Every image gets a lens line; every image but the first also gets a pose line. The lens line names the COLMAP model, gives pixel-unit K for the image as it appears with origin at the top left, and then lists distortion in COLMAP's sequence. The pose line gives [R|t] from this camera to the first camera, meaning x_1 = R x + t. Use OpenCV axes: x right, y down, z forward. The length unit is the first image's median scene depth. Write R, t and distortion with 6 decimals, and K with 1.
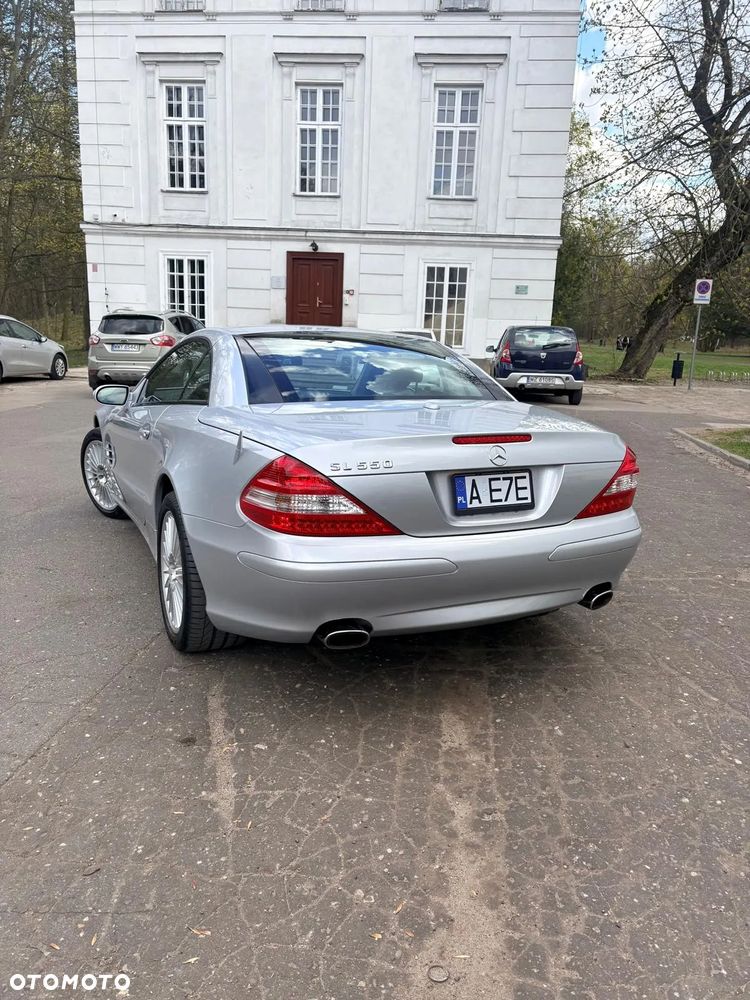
lens RADIAL K [[762.5, 0, 379.9], [0, 762.5, 499.7], [0, 0, 1]] dist [0.024578, -0.009606]
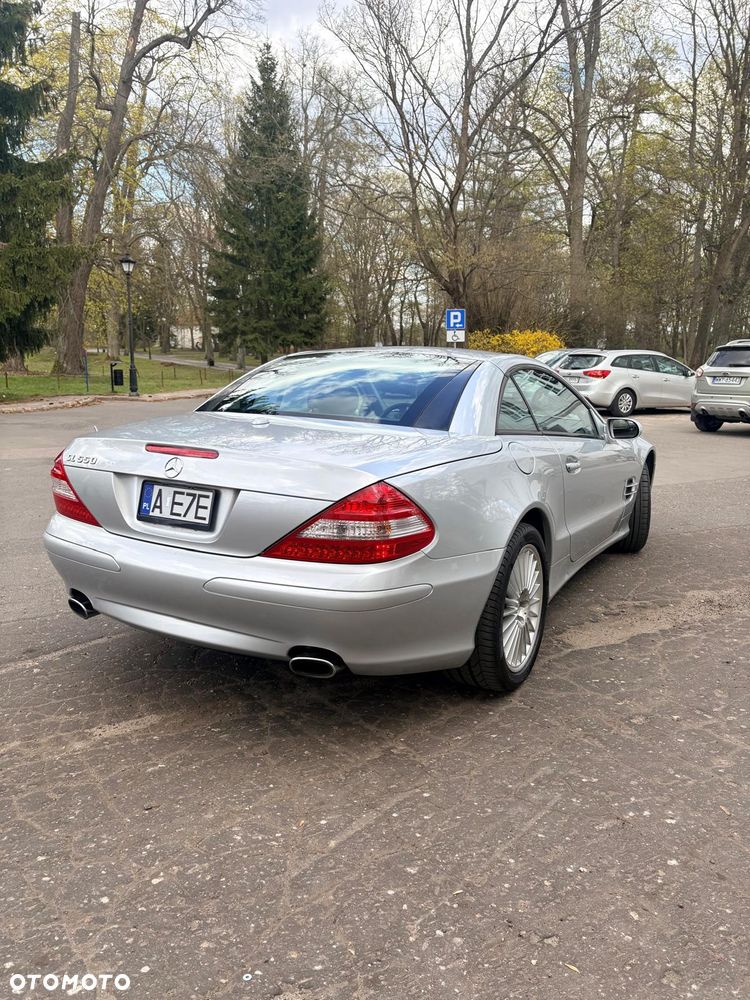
lens RADIAL K [[762.5, 0, 376.3], [0, 762.5, 497.4], [0, 0, 1]] dist [0.029834, -0.007873]
pose [[0.577387, 0.136982, -0.804898, 0.183027], [-0.177172, 0.983356, 0.040261, -0.017672], [0.797016, 0.119359, 0.592046, 0.104731]]
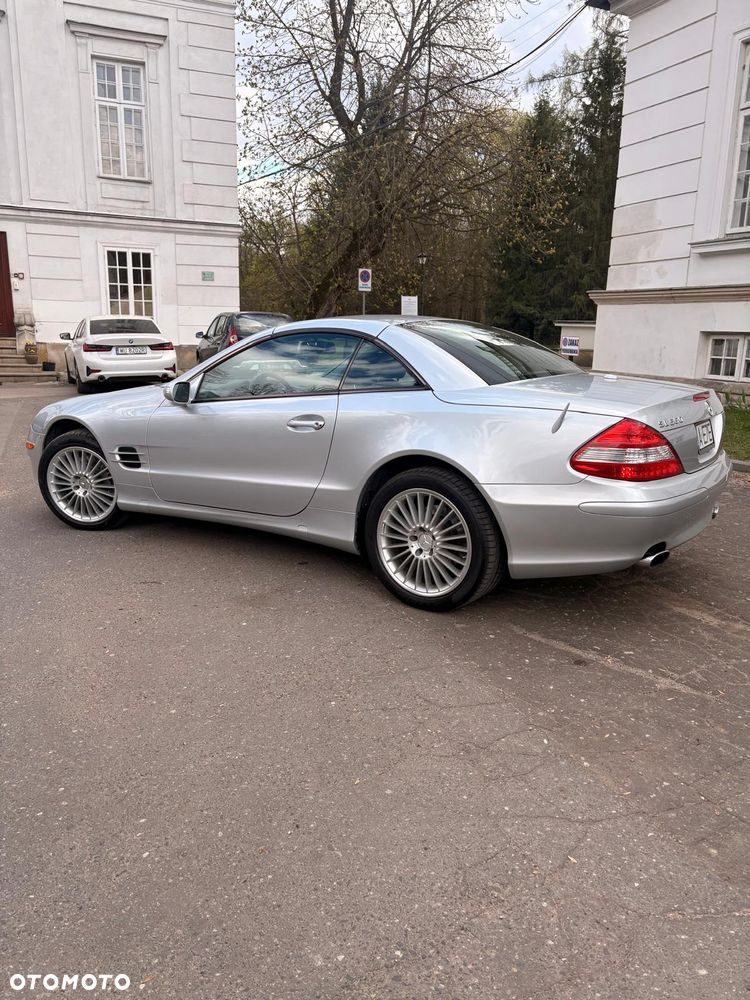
lens RADIAL K [[760.3, 0, 375.0], [0, 760.3, 500.0], [0, 0, 1]] dist [0.048244, -0.047182]
pose [[0.871528, -0.129980, 0.472804, -0.171180], [0.121068, 0.991415, 0.049387, -0.006038], [-0.475164, 0.014199, 0.879783, 0.014117]]
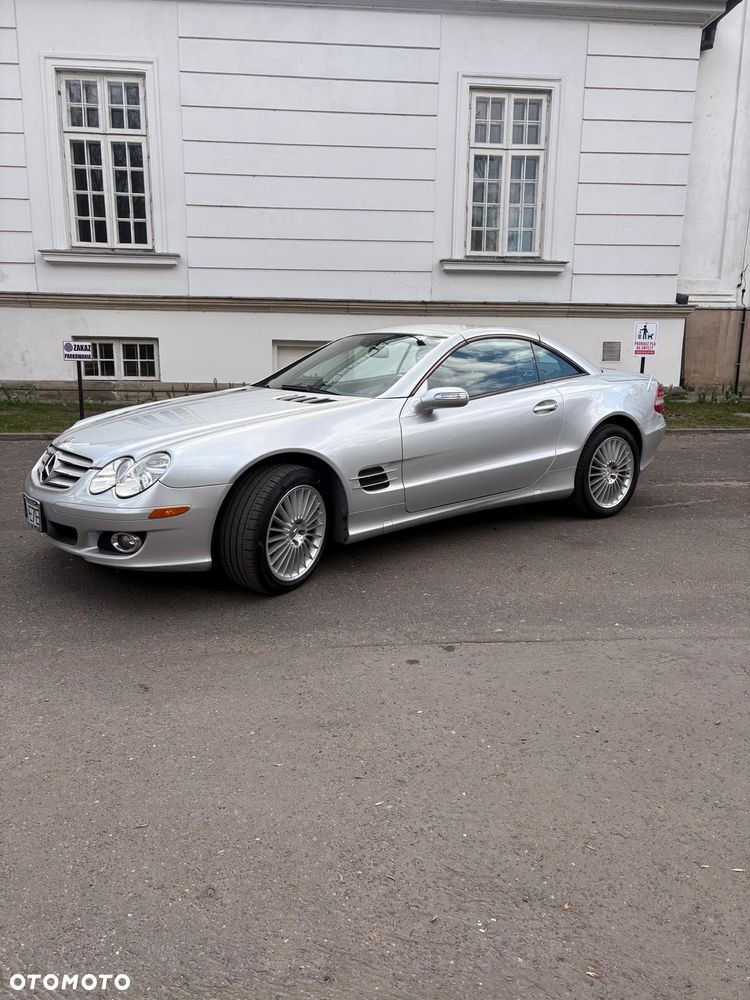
lens RADIAL K [[760.3, 0, 375.0], [0, 760.3, 500.0], [0, 0, 1]] dist [0.048244, -0.047182]
pose [[-0.199381, -0.233049, 0.951806, -0.367843], [0.196281, 0.942126, 0.271795, -0.084854], [-0.960063, 0.241013, -0.142099, 0.359184]]
